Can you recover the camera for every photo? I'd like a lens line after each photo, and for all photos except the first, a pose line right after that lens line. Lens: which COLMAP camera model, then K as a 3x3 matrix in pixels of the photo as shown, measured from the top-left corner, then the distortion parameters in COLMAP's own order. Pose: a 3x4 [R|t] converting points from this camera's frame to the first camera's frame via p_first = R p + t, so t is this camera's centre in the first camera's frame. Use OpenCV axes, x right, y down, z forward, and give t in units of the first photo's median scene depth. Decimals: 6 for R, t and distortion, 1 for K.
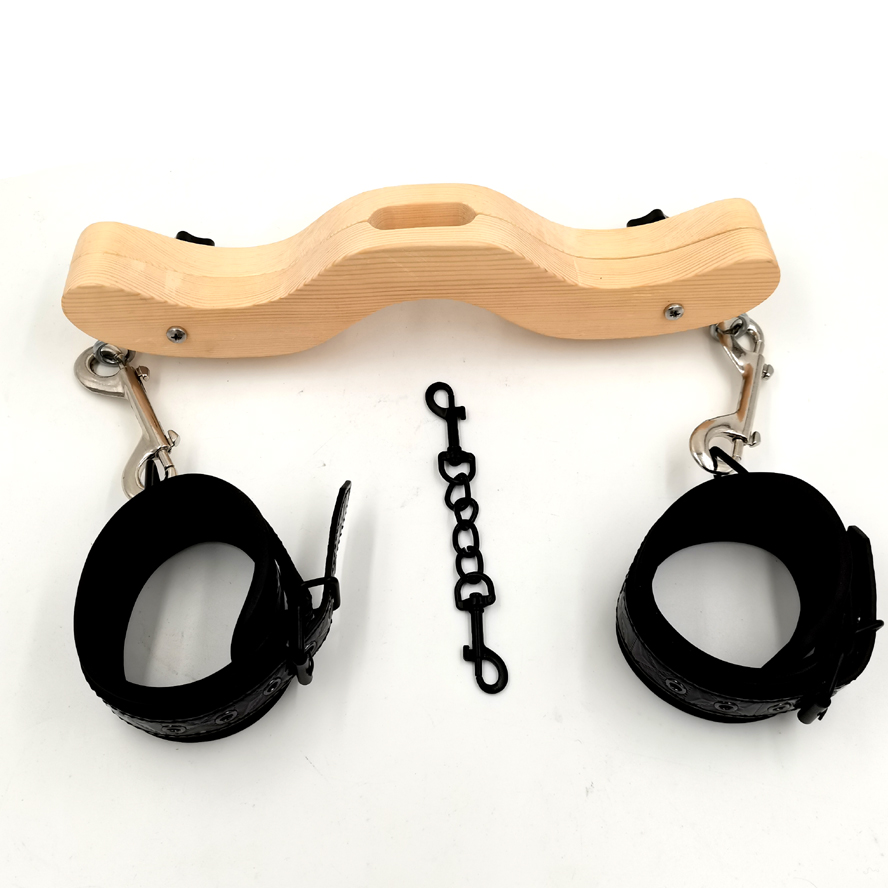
lens RADIAL K [[1197.2, 0, 444.0], [0, 1197.2, 444.0], [0, 0, 1]] dist [0.013211, 0.013986]
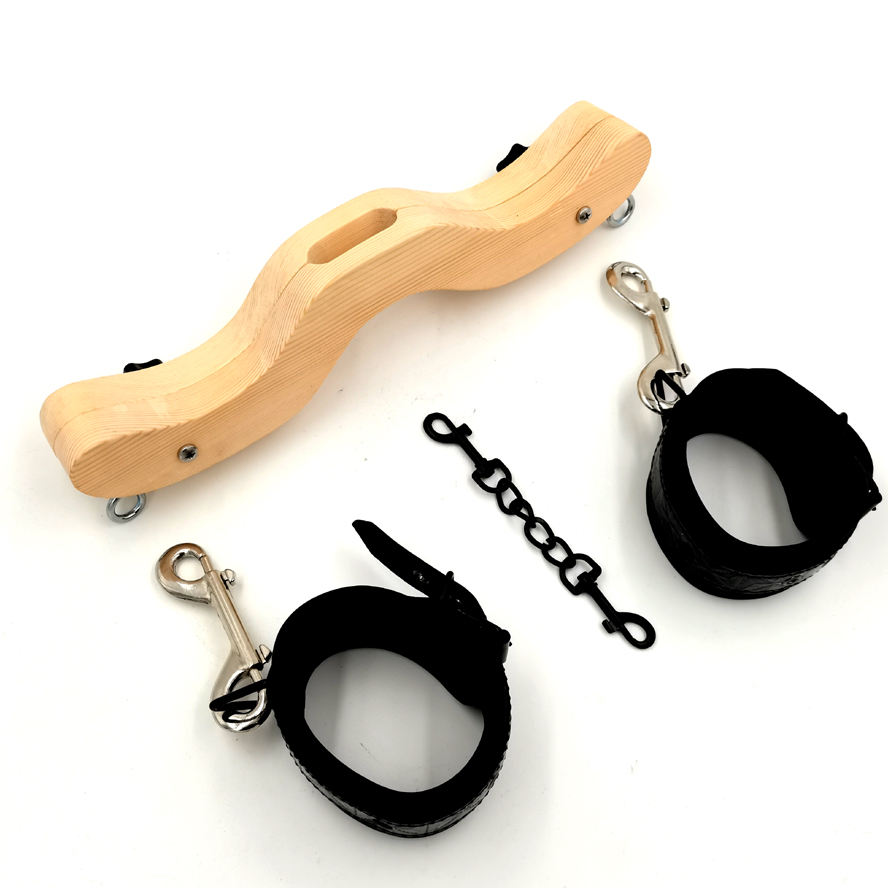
lens RADIAL K [[1197.2, 0, 444.0], [0, 1197.2, 444.0], [0, 0, 1]] dist [0.013211, 0.013986]
pose [[0.827274, -0.480653, 0.290845, -0.339701], [0.494929, 0.868497, 0.027518, -0.021685], [-0.265824, 0.121183, 0.956374, 0.005910]]
